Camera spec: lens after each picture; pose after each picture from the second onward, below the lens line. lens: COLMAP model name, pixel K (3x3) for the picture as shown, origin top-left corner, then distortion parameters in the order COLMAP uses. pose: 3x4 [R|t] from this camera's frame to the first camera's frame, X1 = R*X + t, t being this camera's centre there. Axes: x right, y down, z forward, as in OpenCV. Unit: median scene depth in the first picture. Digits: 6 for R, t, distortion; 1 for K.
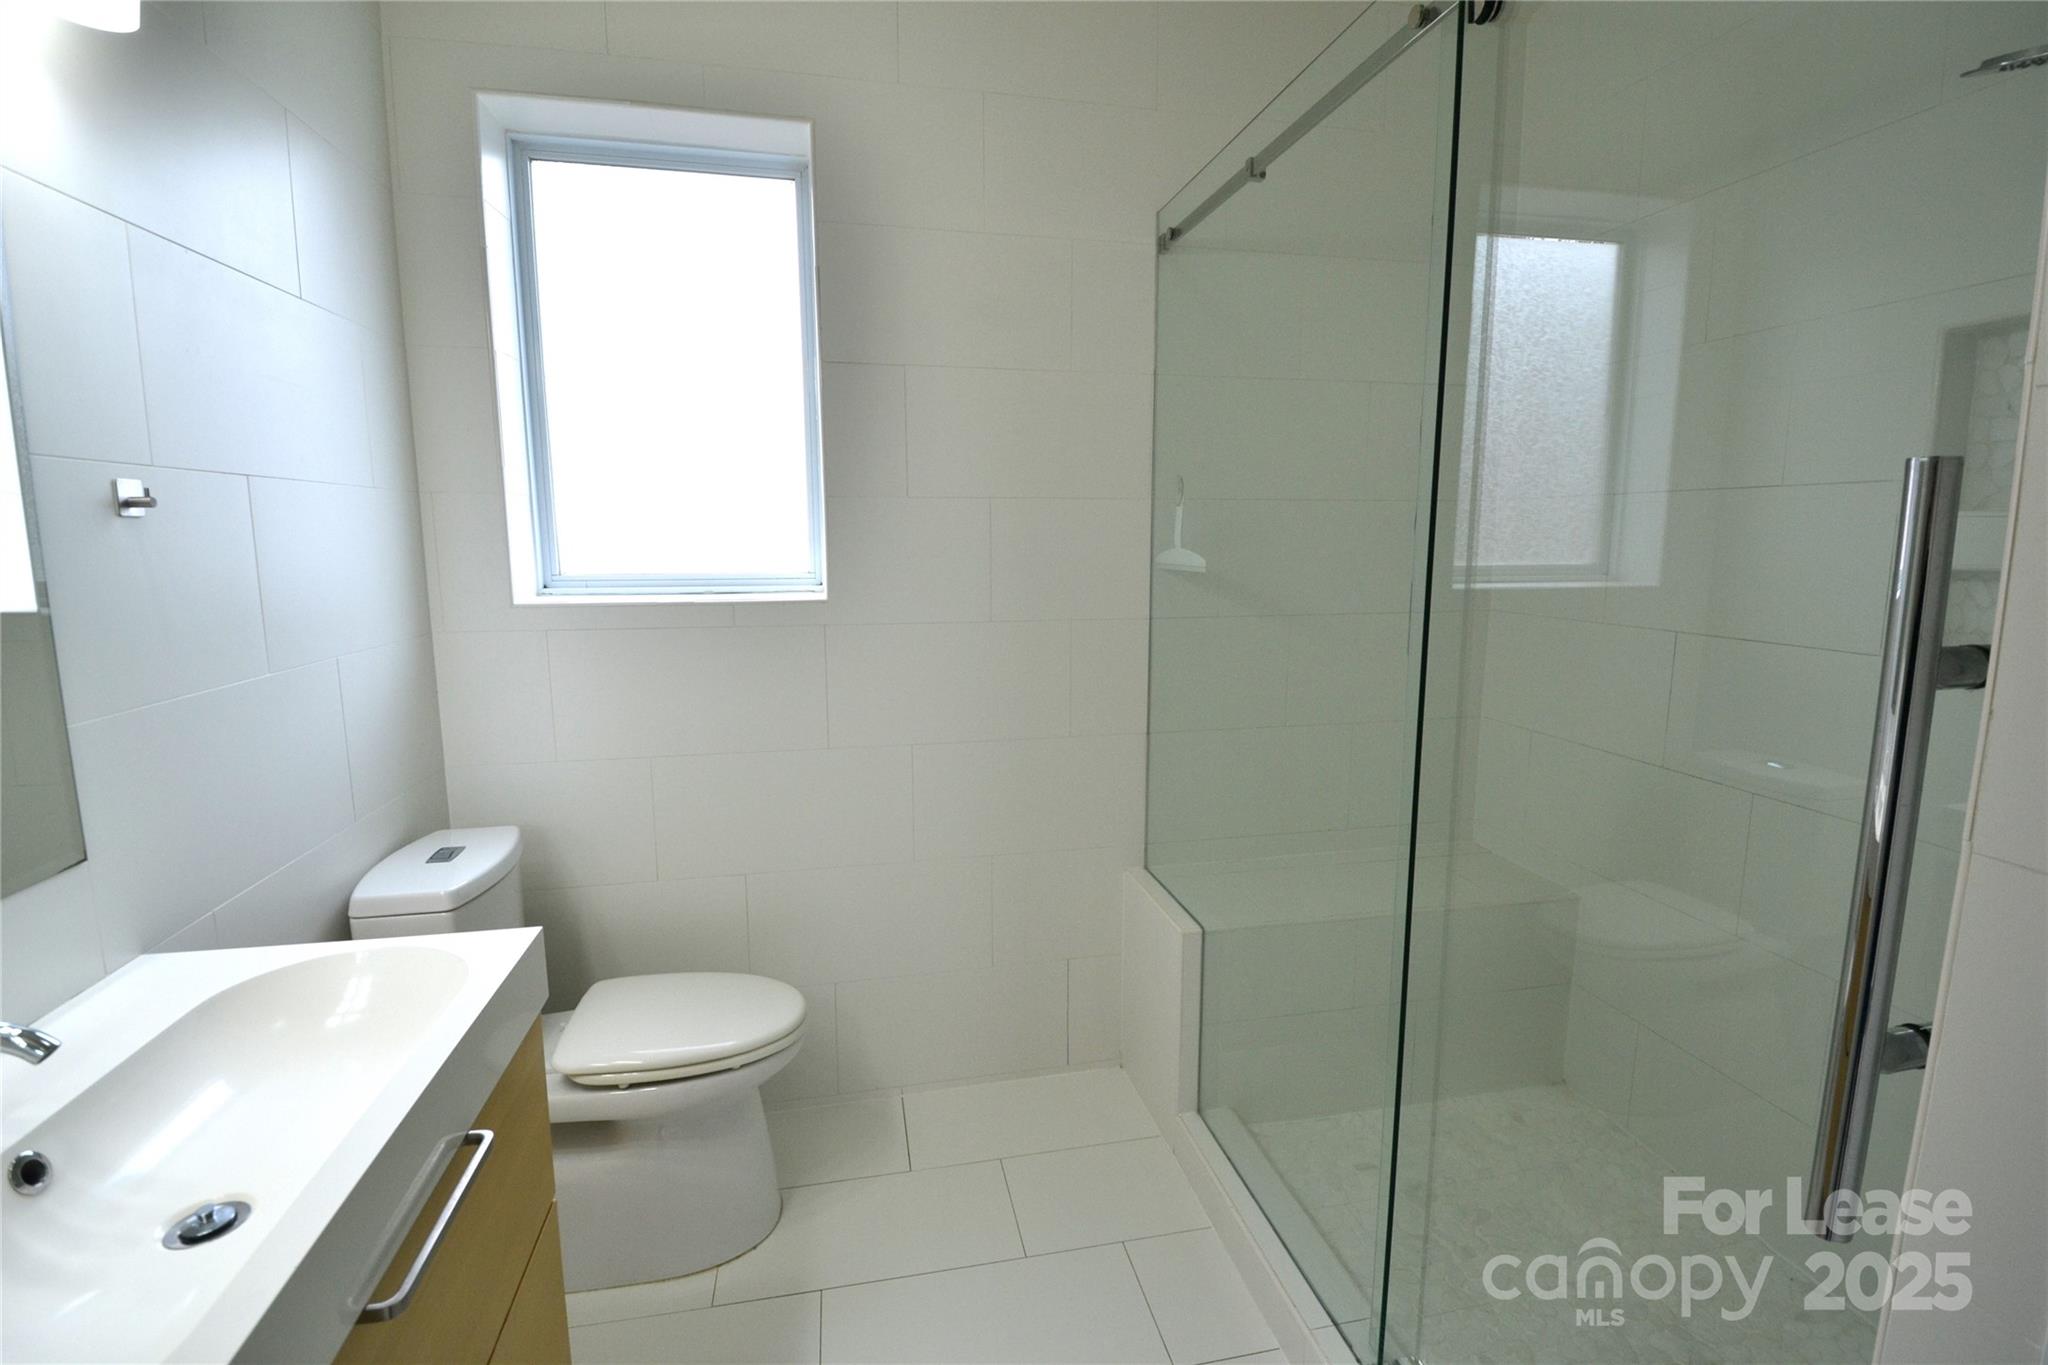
lens RADIAL K [[912.1, 0, 1028.5], [0, 912.1, 665.3], [0, 0, 1]] dist [0.024274, -0.029013]
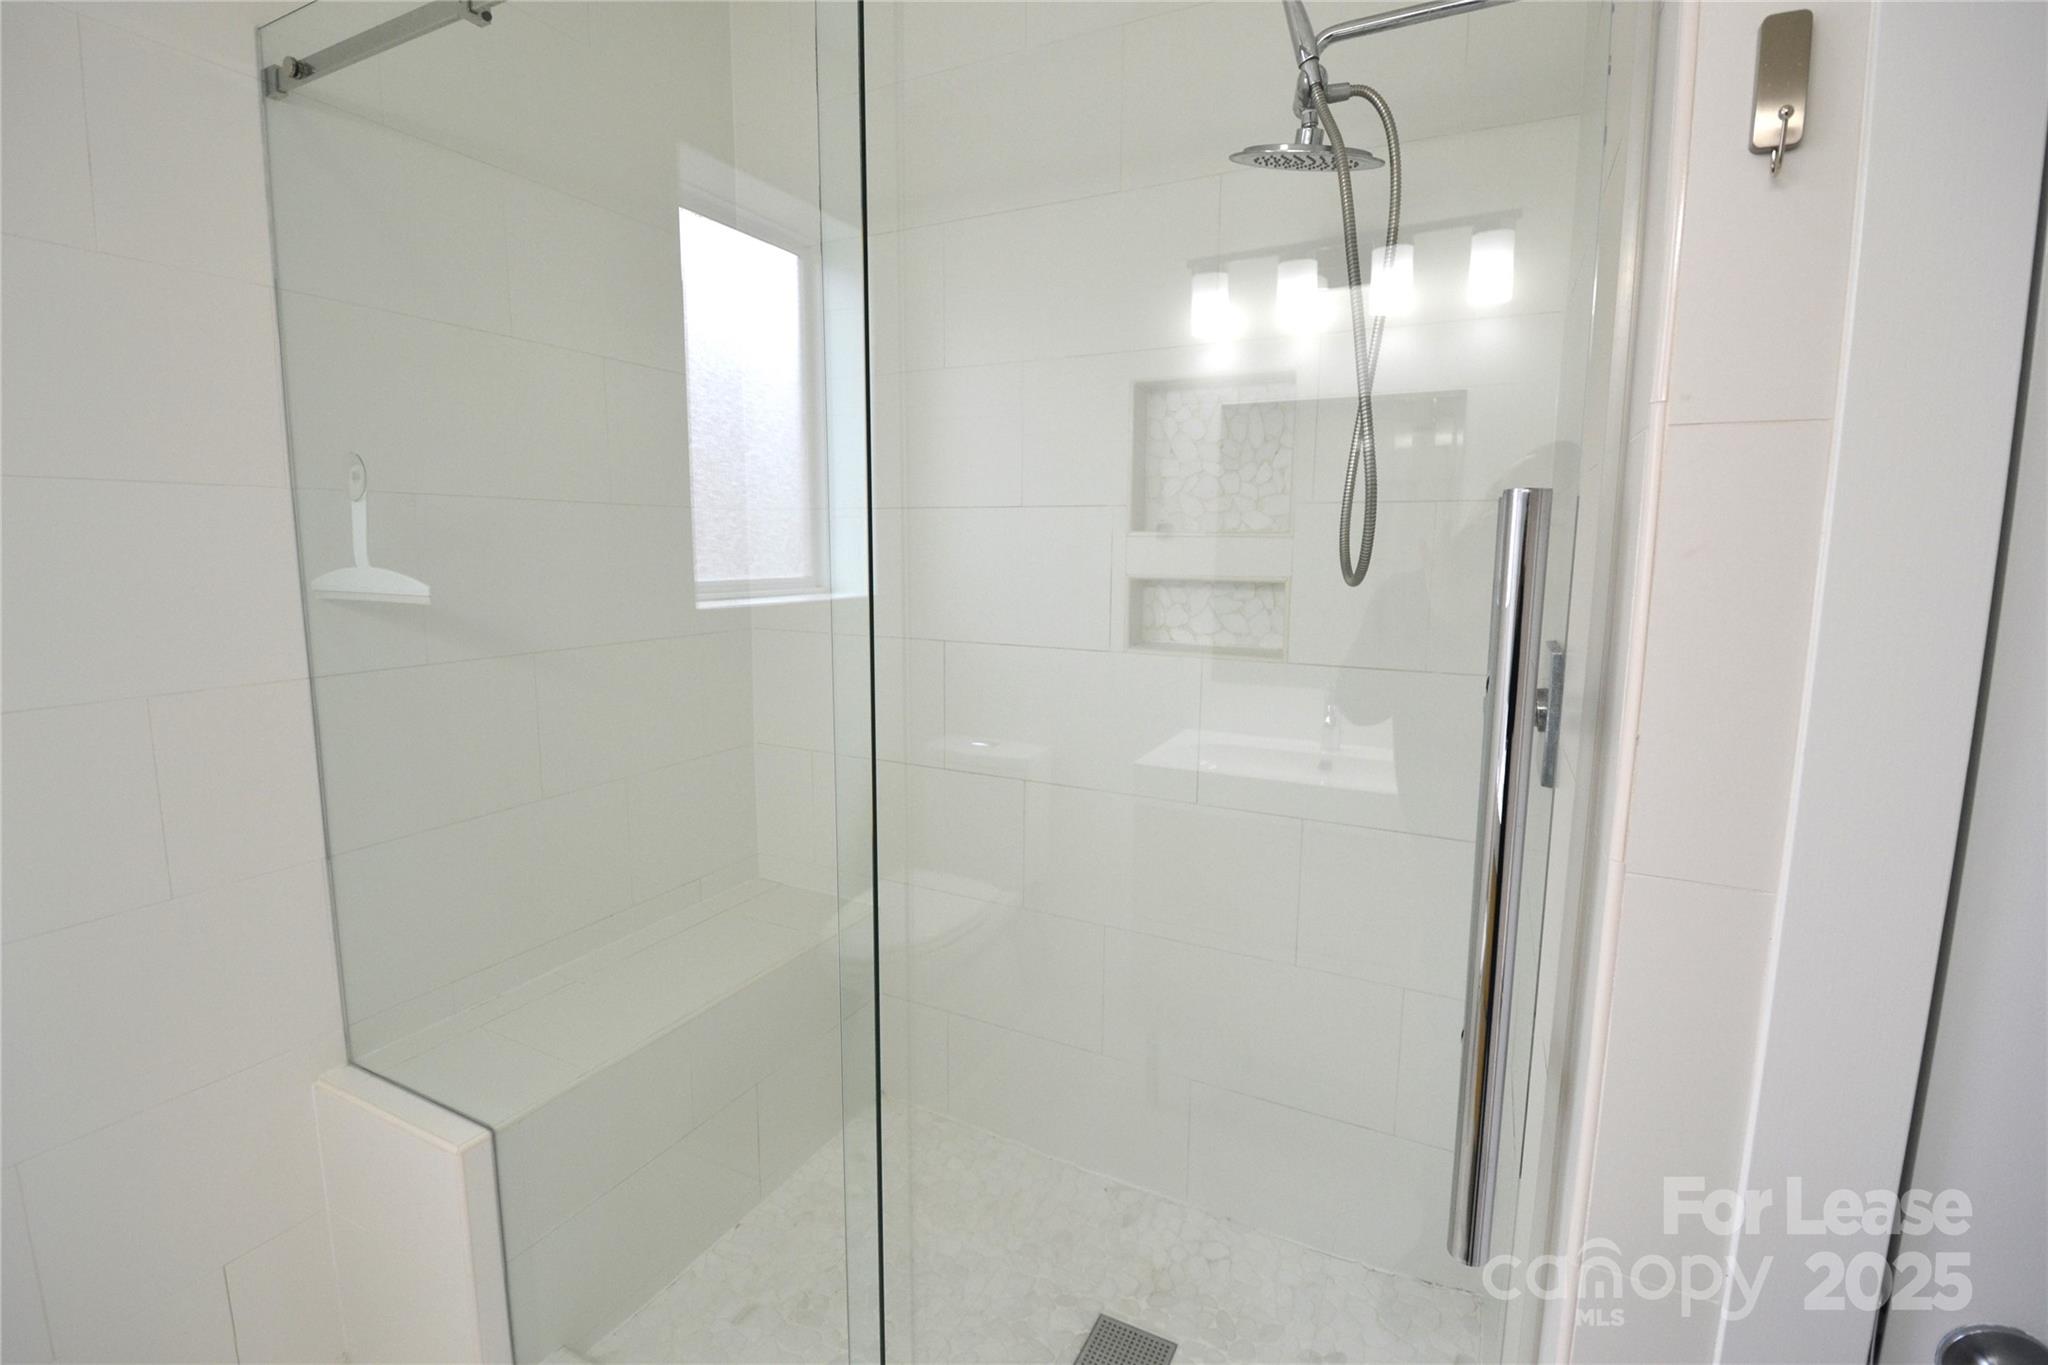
lens RADIAL K [[909.8, 0, 1033.1], [0, 909.8, 667.3], [0, 0, 1]] dist [0.009028, -0.015701]
pose [[0.625318, -0.097537, 0.774251, -0.047228], [0.100758, 0.993945, 0.043836, -0.041723], [-0.773838, 0.050600, 0.631359, 0.251249]]
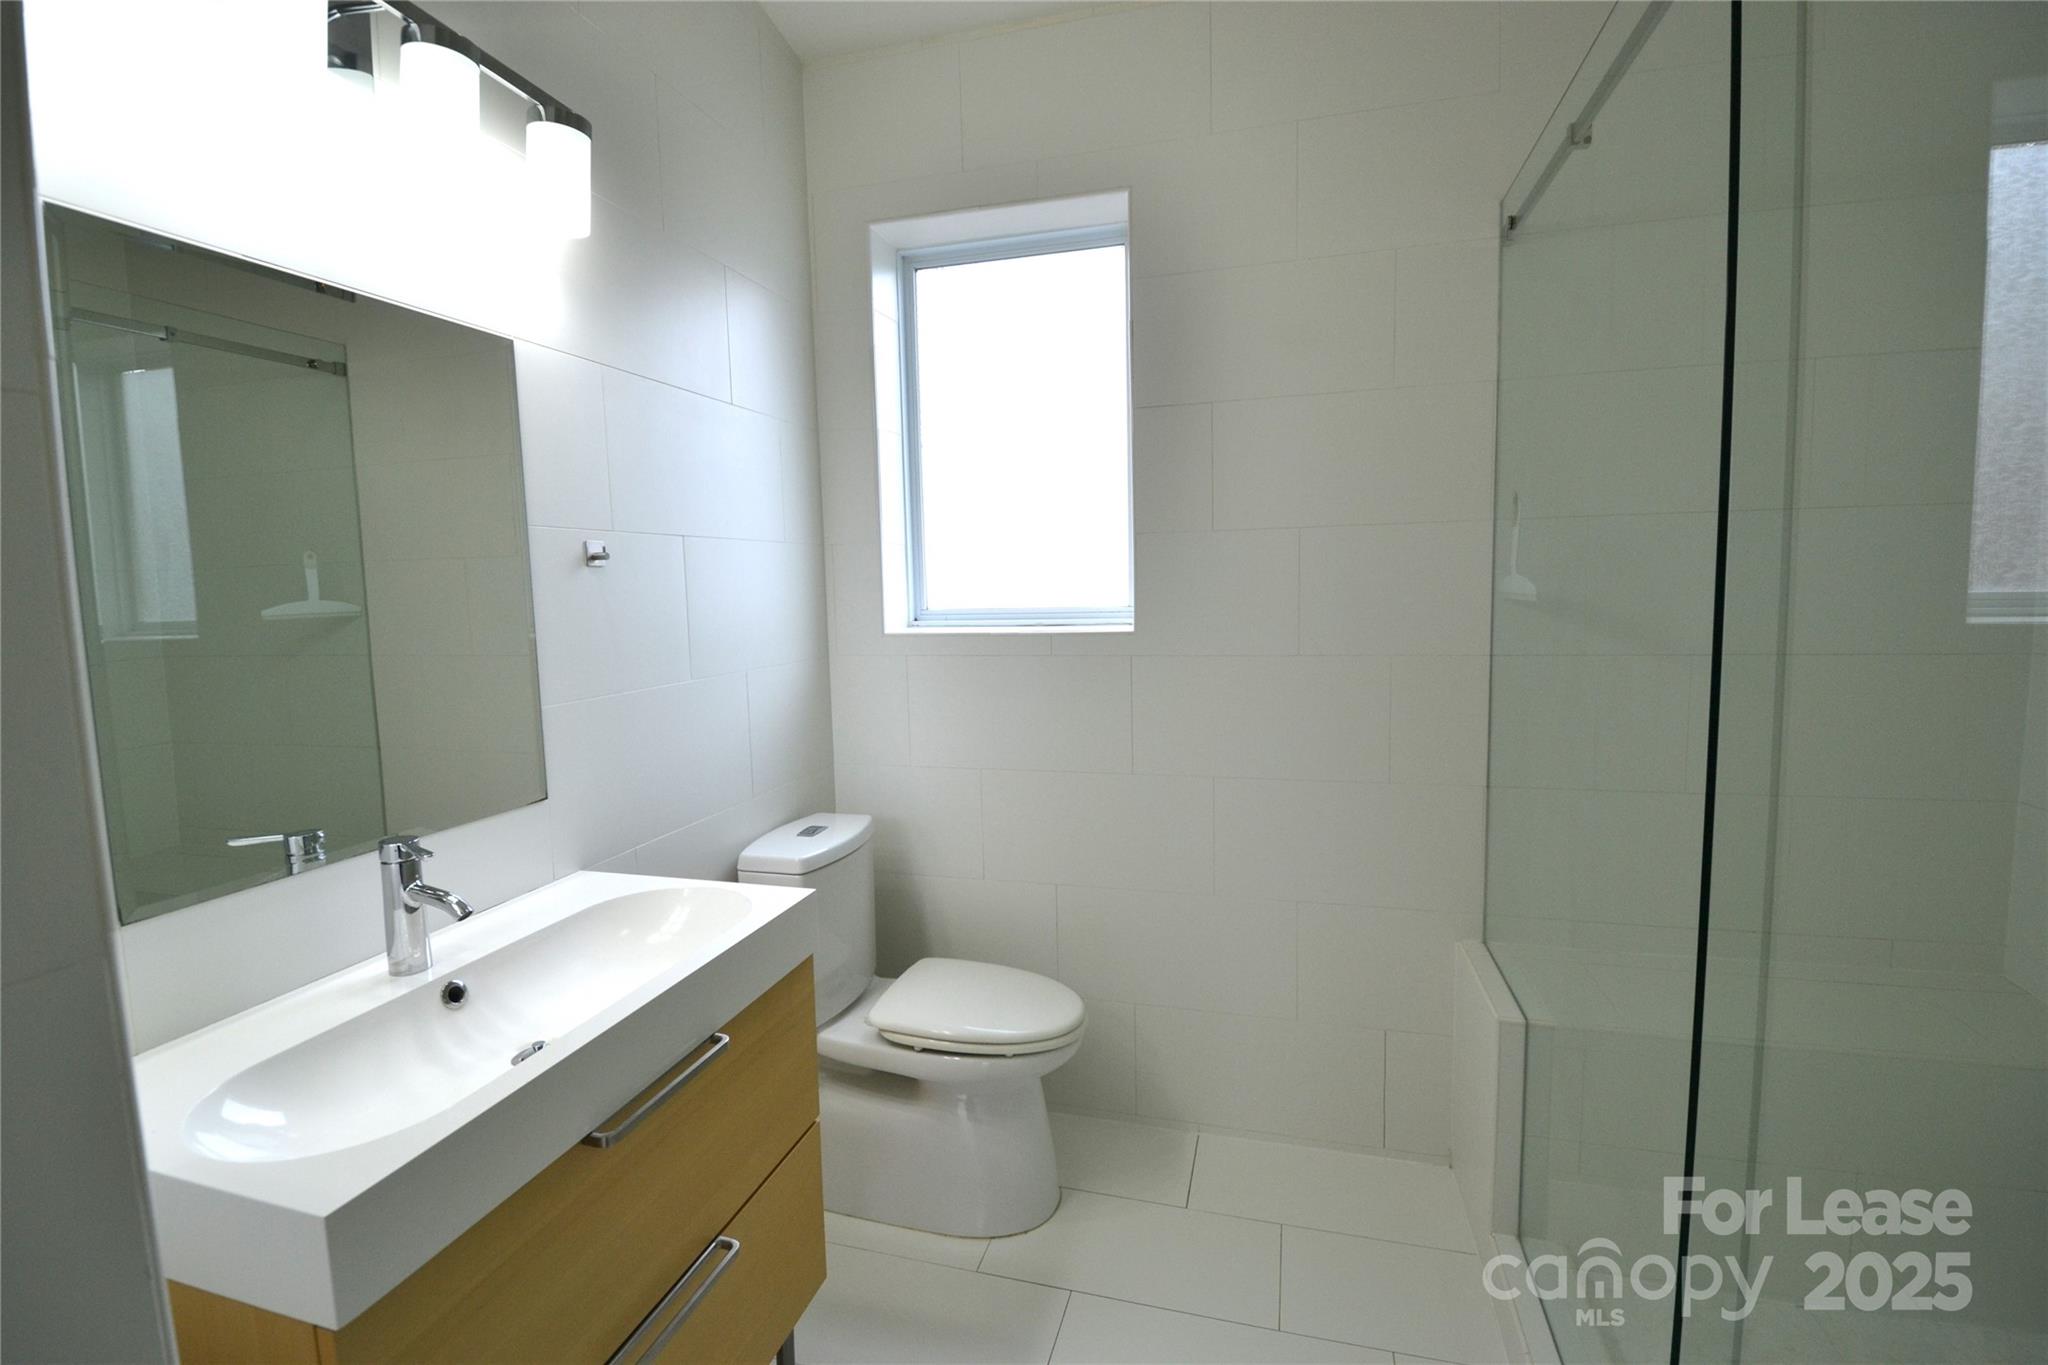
lens RADIAL K [[912.1, 0, 1028.5], [0, 912.1, 665.3], [0, 0, 1]] dist [0.024274, -0.029013]
pose [[0.884725, 0.023041, -0.465543, 0.172572], [-0.042763, 0.998578, -0.031845, 0.006279], [0.464147, 0.048082, 0.884452, 0.018123]]
